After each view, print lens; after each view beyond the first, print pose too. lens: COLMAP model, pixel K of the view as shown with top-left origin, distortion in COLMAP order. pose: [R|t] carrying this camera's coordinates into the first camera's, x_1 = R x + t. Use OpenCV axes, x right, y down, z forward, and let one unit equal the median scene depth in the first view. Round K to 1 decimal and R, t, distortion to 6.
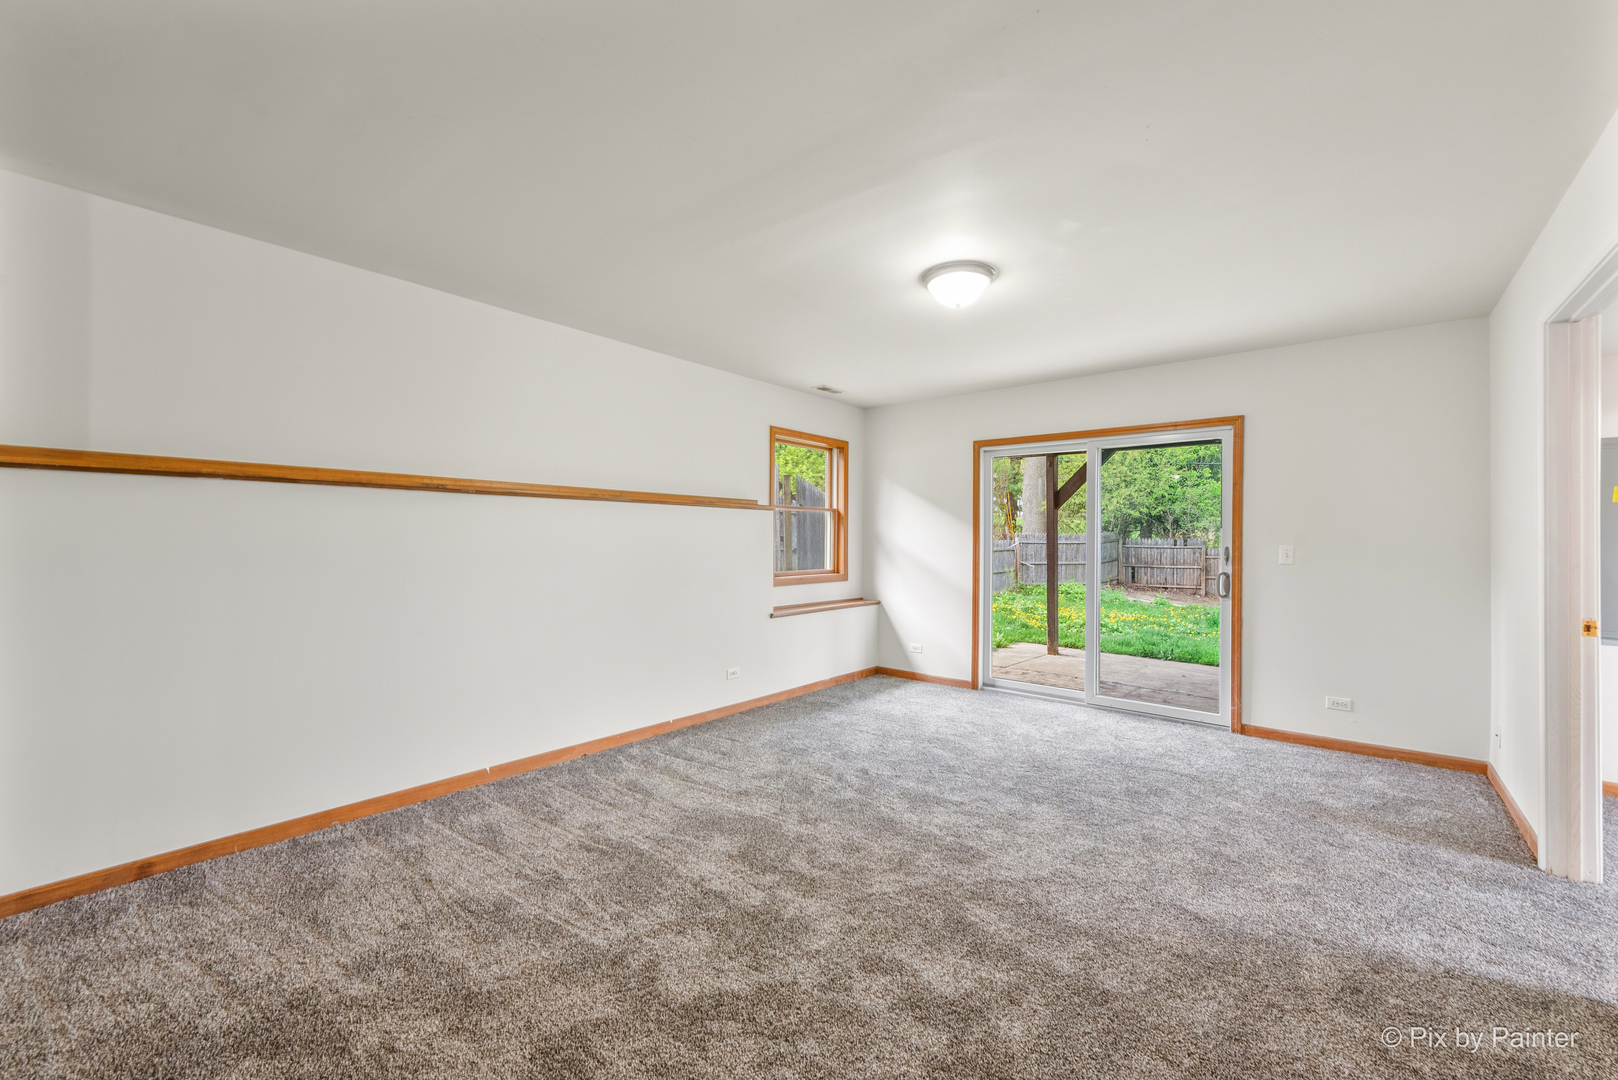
lens RADIAL K [[688.9, 0, 811.8], [0, 688.9, 533.2], [0, 0, 1]] dist [0.010904, -0.000558]
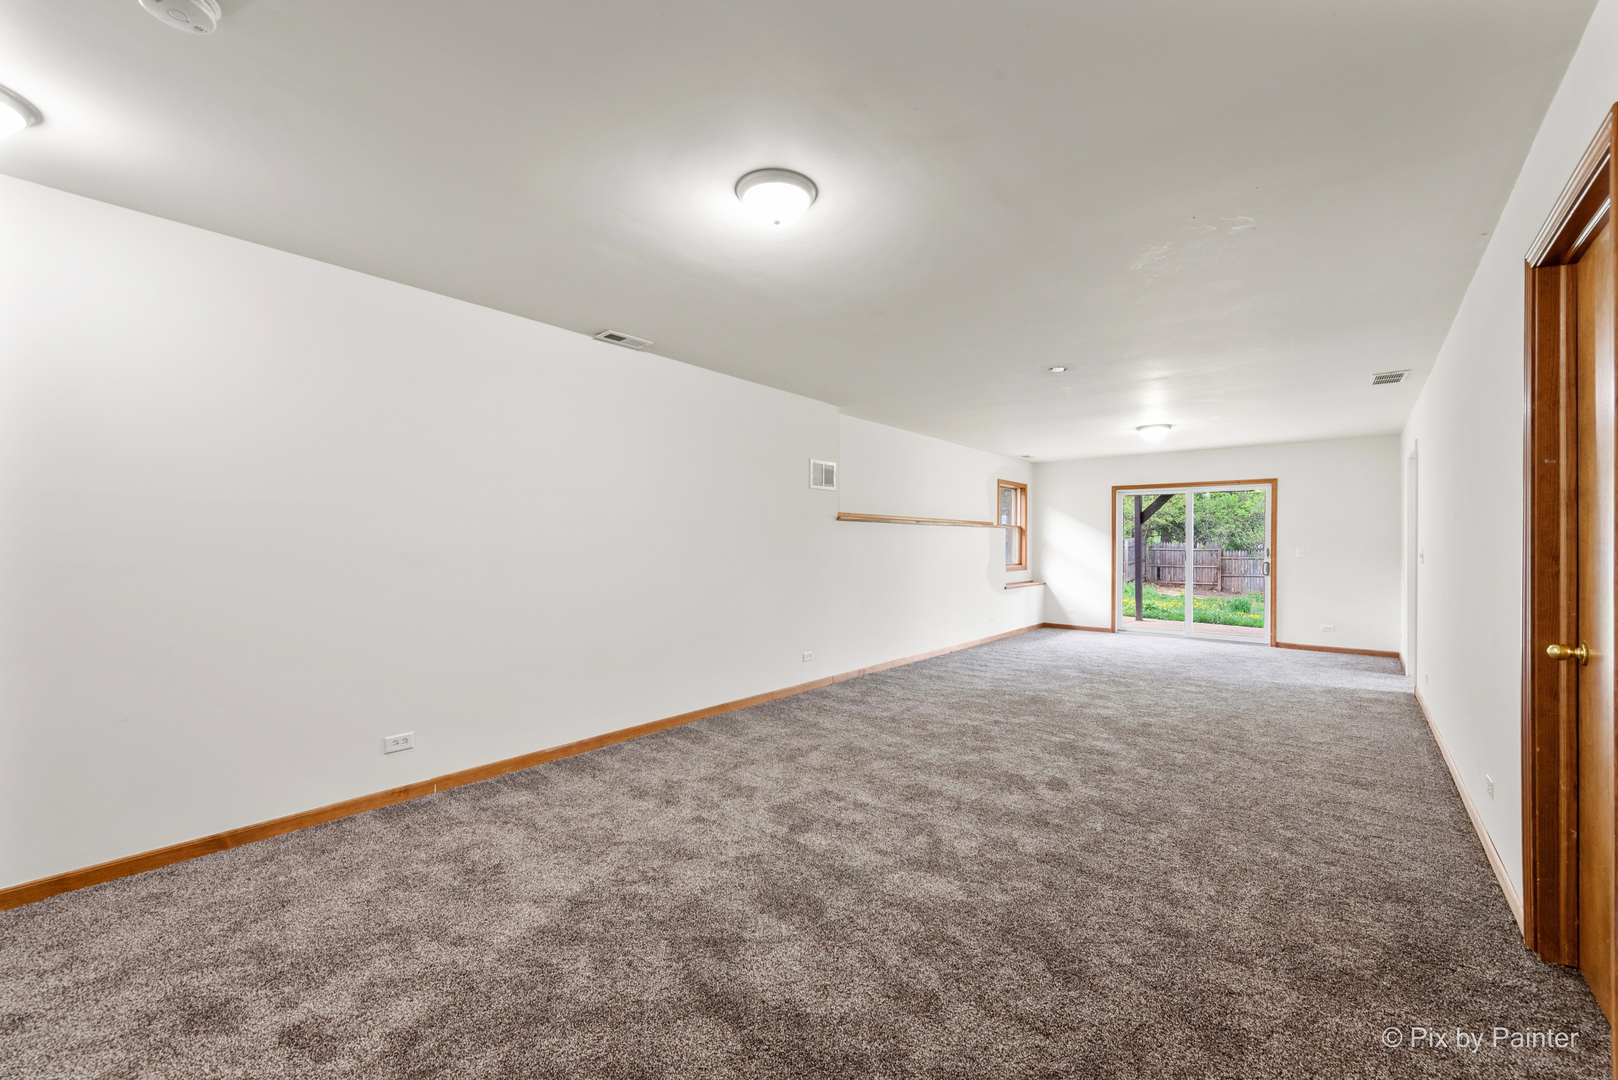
lens RADIAL K [[690.5, 0, 809.0], [0, 690.5, 540.0], [0, 0, 1]] dist [0.021642, -0.000151]
pose [[0.999997, -0.001599, 0.001655, -0.509723], [0.001591, 0.999988, 0.004651, -0.011255], [-0.001662, -0.004648, 0.999988, -0.699130]]
